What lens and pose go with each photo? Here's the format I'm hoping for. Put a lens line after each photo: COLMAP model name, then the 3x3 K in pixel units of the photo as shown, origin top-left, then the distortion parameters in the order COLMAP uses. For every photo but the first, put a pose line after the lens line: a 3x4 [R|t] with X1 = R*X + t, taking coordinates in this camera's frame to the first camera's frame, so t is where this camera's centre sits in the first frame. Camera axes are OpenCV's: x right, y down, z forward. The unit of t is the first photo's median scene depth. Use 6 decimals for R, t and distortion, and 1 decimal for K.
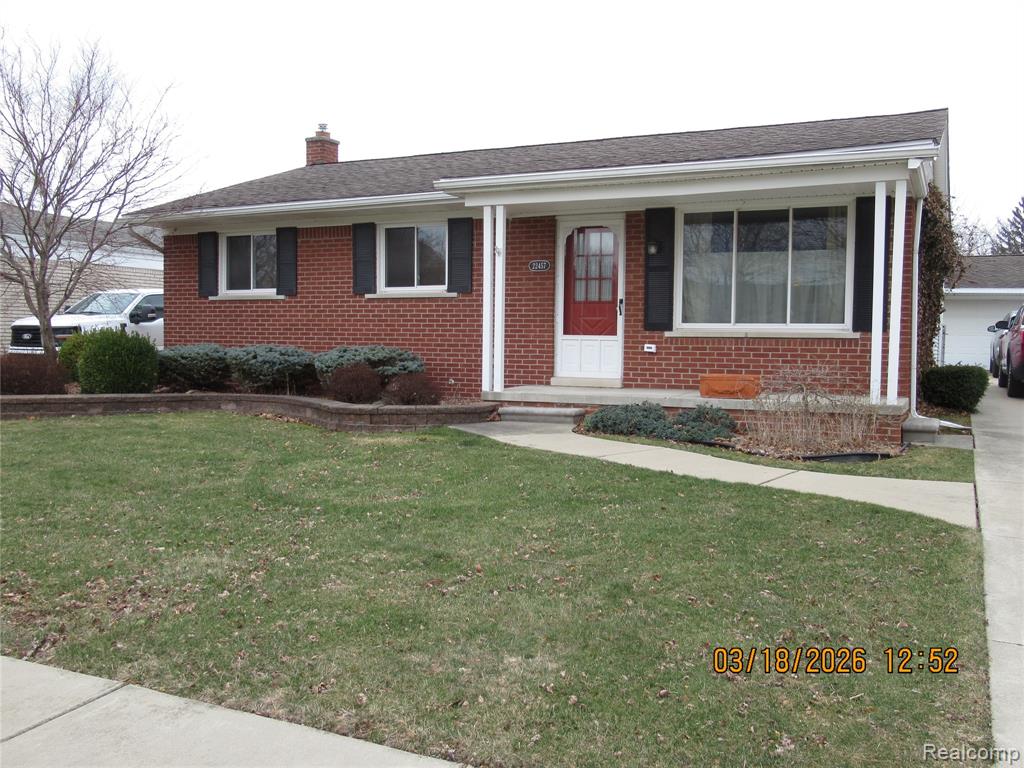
lens RADIAL K [[919.8, 0, 512.0], [0, 919.8, 384.0], [0, 0, 1]] dist [-0.012656, -0.002147]
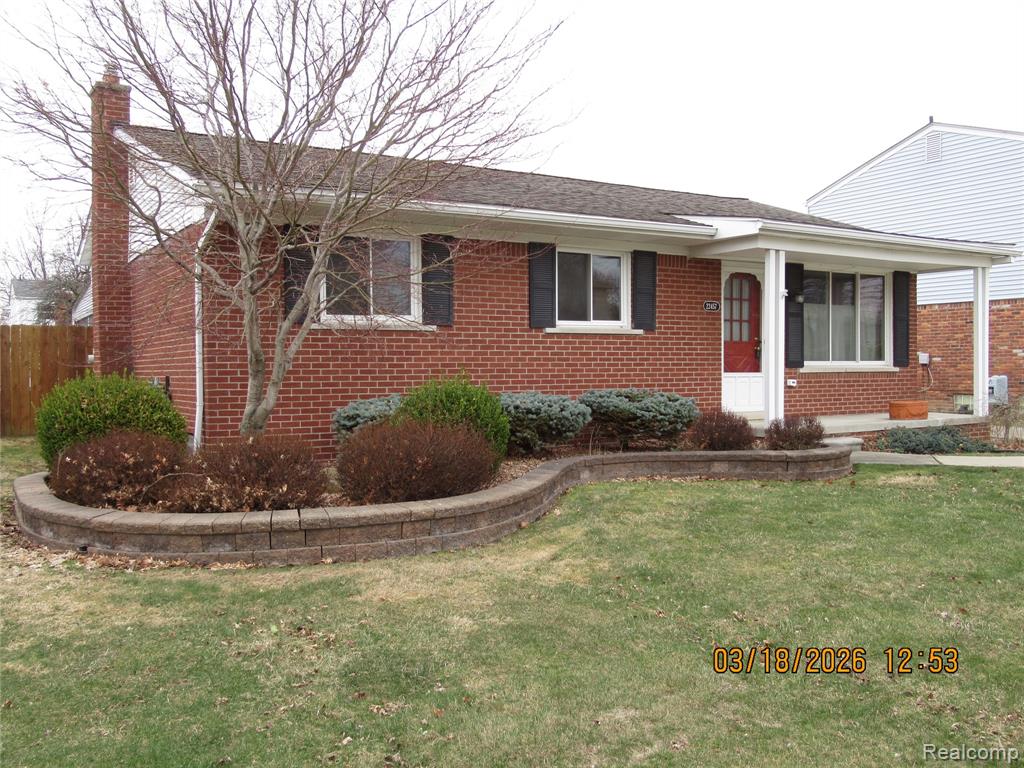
lens RADIAL K [[919.8, 0, 512.0], [0, 919.8, 384.0], [0, 0, 1]] dist [-0.012656, -0.002147]
pose [[0.547411, -0.026853, 0.836433, -0.888530], [0.055074, 0.998474, -0.003989, -0.045834], [-0.835050, 0.048249, 0.548054, 0.578389]]
